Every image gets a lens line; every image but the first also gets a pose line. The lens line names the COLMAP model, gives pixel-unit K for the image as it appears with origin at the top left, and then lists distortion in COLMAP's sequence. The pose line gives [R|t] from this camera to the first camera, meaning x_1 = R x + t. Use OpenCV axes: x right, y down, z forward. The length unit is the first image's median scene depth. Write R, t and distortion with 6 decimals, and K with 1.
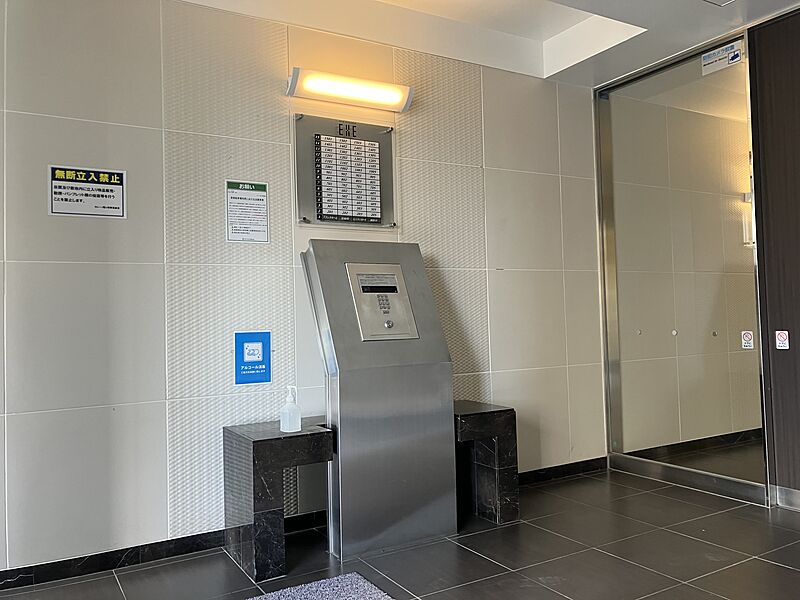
lens RADIAL K [[663.7, 0, 407.7], [0, 663.7, 298.4], [0, 0, 1]] dist [0.053925, -0.049346]
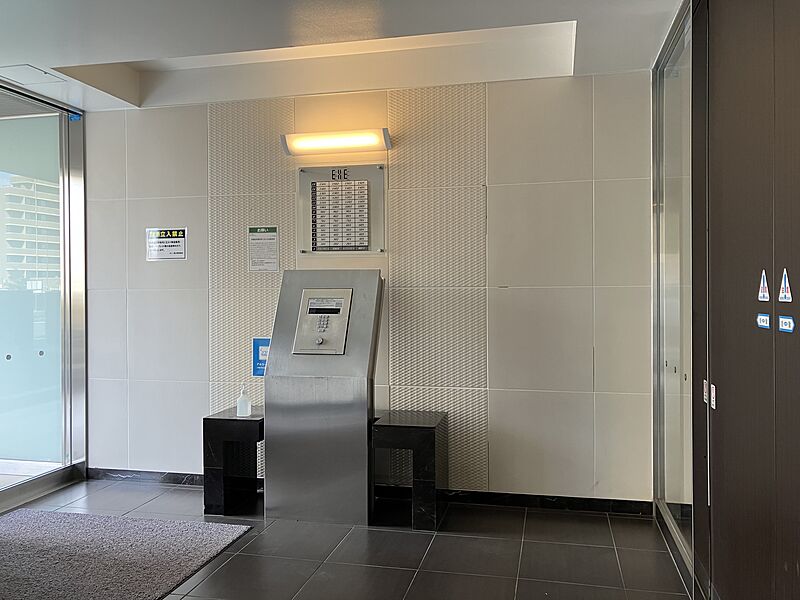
lens RADIAL K [[663.7, 0, 422.0], [0, 663.7, 300.2], [0, 0, 1]] dist [0.053925, -0.049346]
pose [[0.723918, 0.035593, -0.688967, 0.914693], [0.003845, 0.998445, 0.055622, -0.099645], [0.689875, -0.042915, 0.722655, 0.247180]]
